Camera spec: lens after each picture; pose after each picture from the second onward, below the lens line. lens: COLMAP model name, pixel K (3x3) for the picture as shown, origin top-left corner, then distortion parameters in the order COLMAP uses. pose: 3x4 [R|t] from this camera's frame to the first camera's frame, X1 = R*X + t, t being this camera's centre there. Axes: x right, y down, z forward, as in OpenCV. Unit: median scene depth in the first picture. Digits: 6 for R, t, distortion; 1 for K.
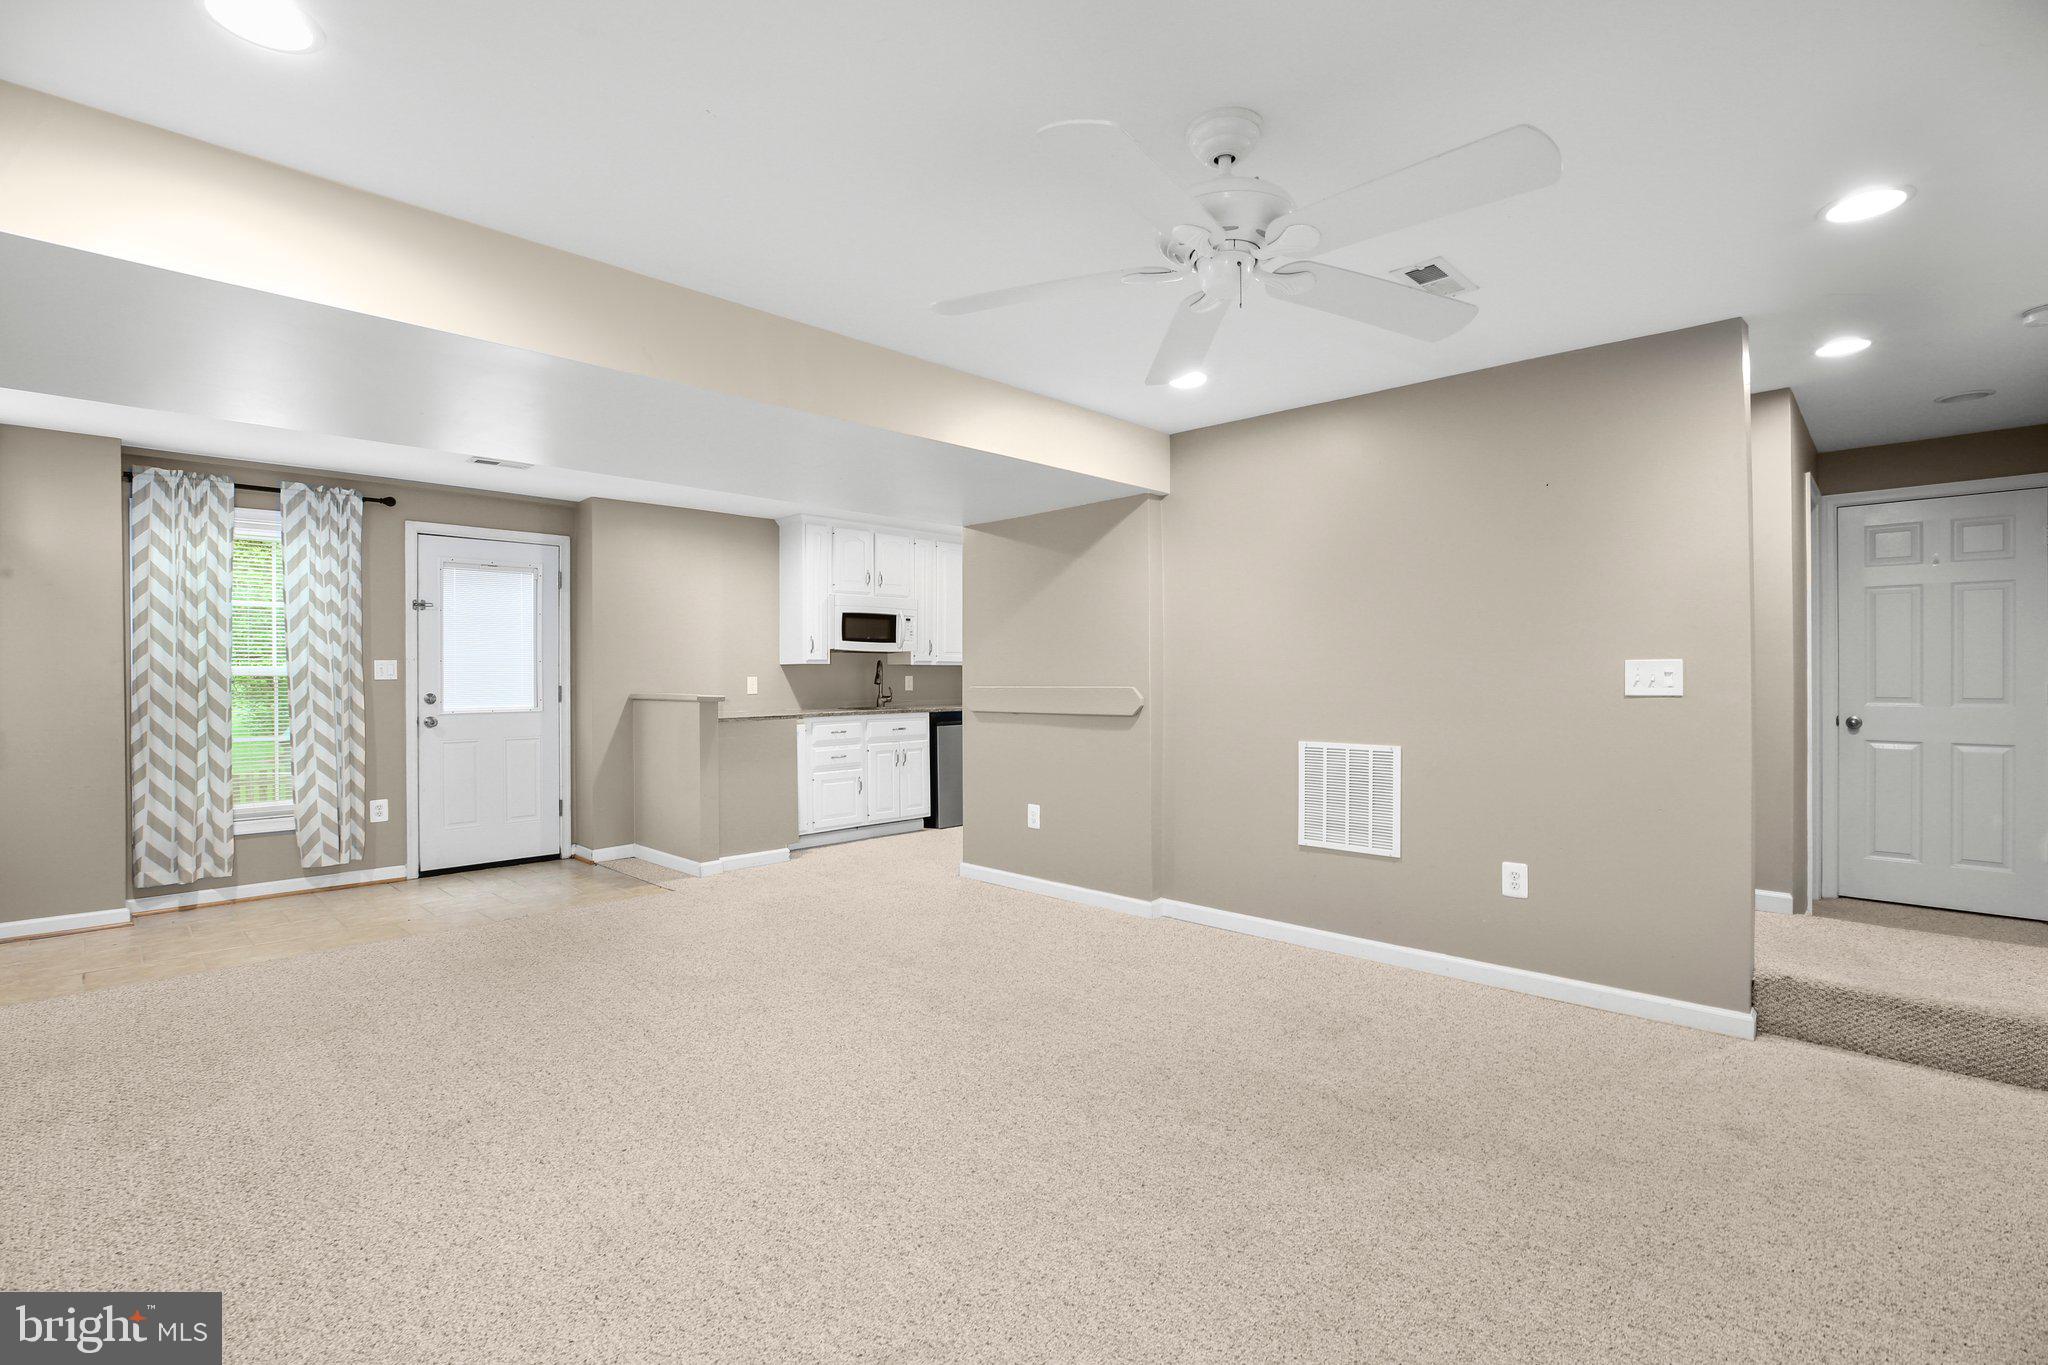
lens RADIAL K [[932.3, 0, 1027.1], [0, 932.3, 667.4], [0, 0, 1]] dist [-0.001630, 0.000107]
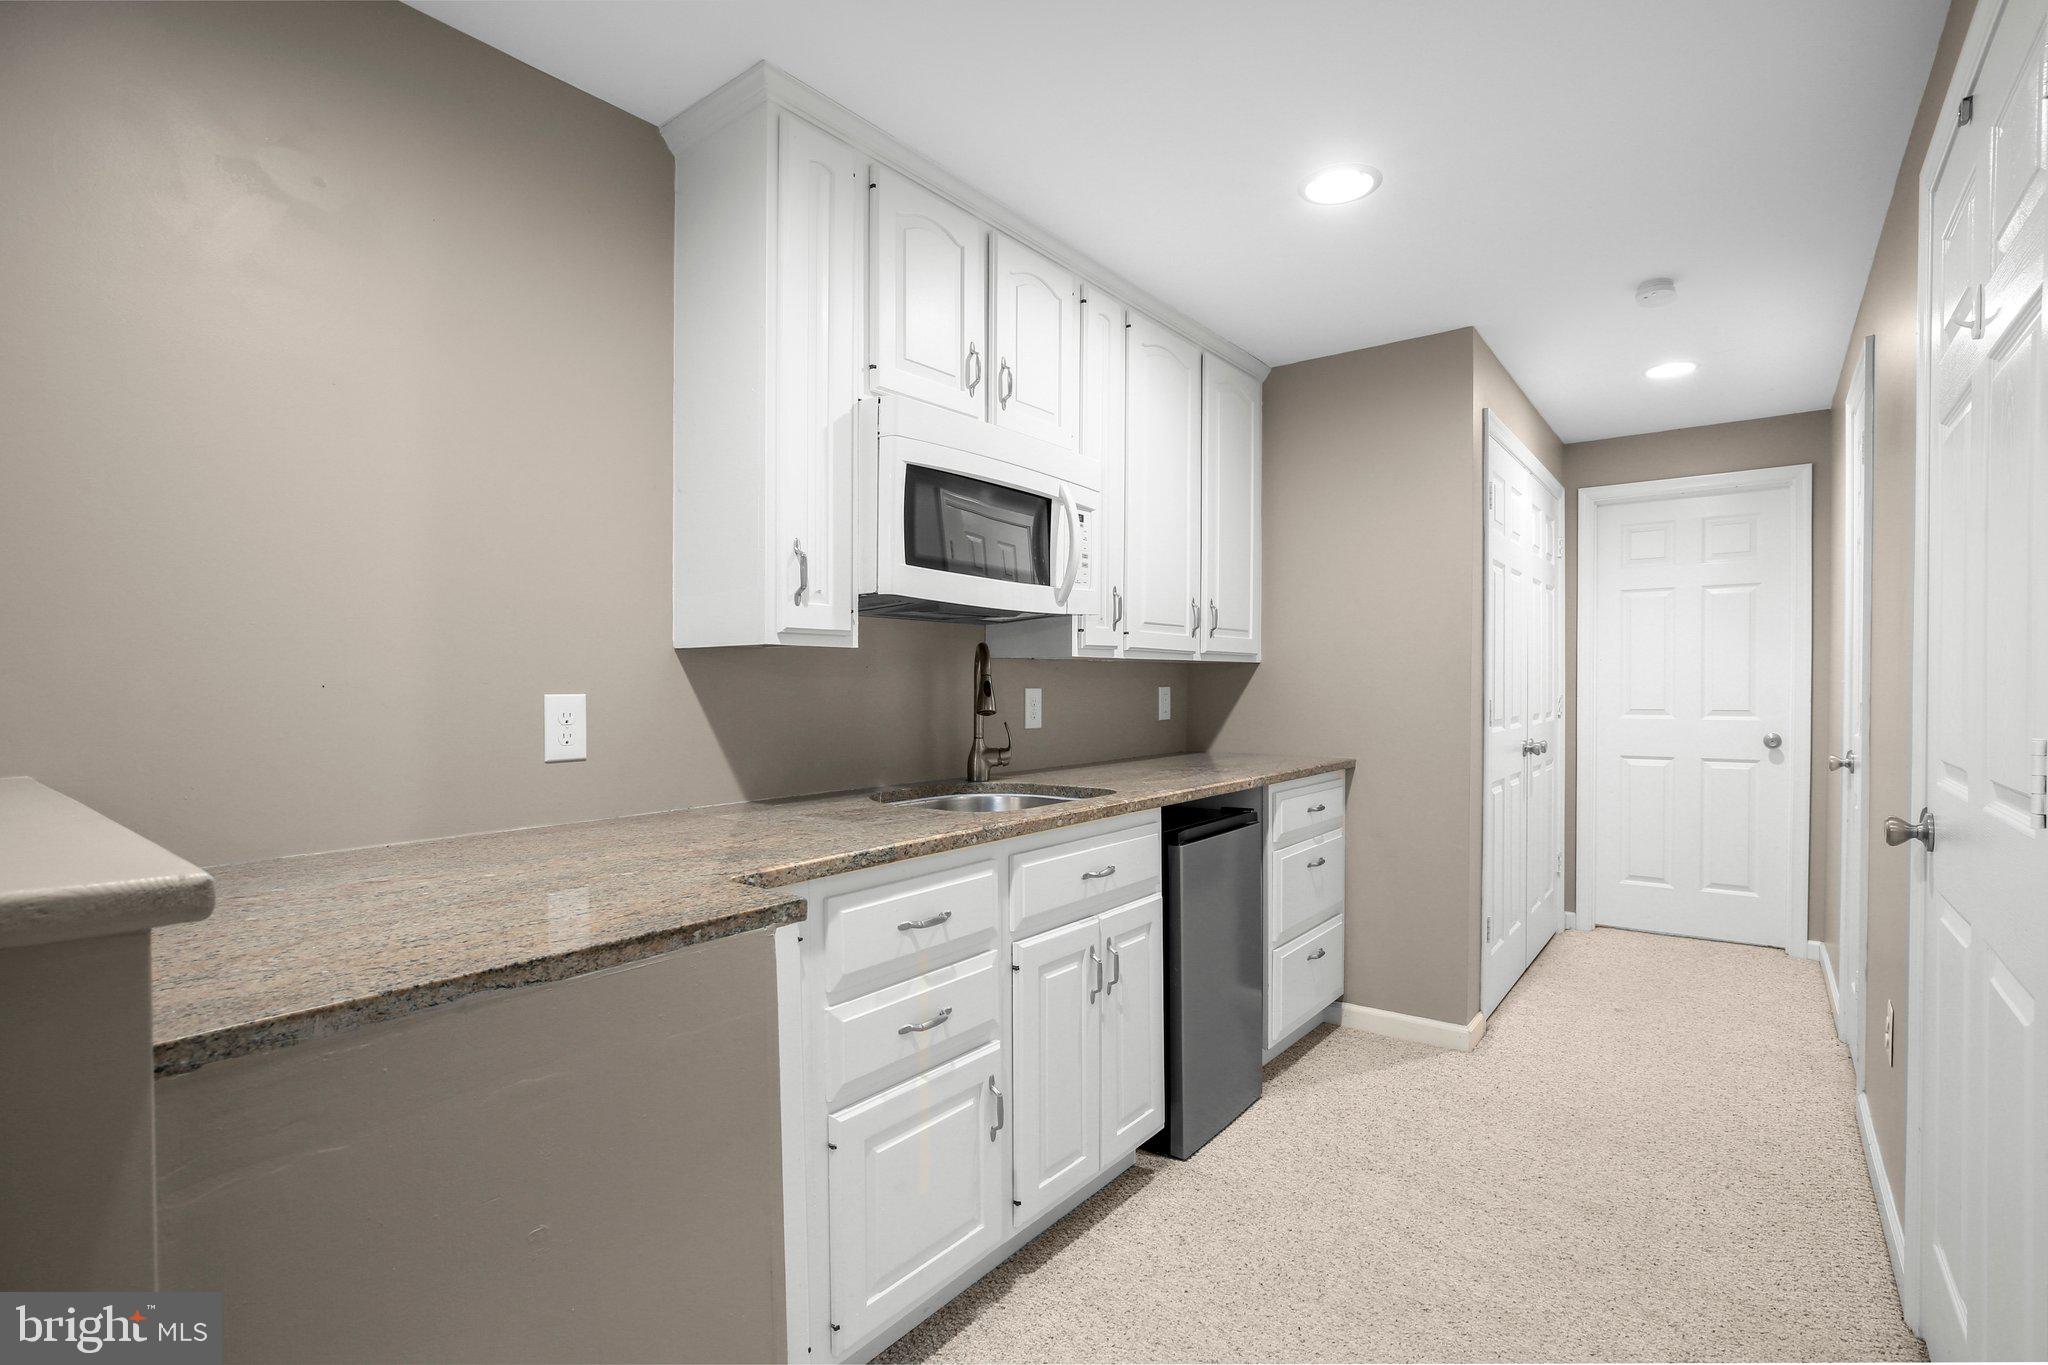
lens RADIAL K [[977.0, 0, 1027.5], [0, 977.0, 677.7], [0, 0, 1]] dist [-0.003020, -0.000133]
pose [[0.994008, 0.002972, 0.109270, -0.258984], [-0.003118, 0.999994, 0.001171, 0.006859], [-0.109266, -0.001505, 0.994011, 0.942917]]
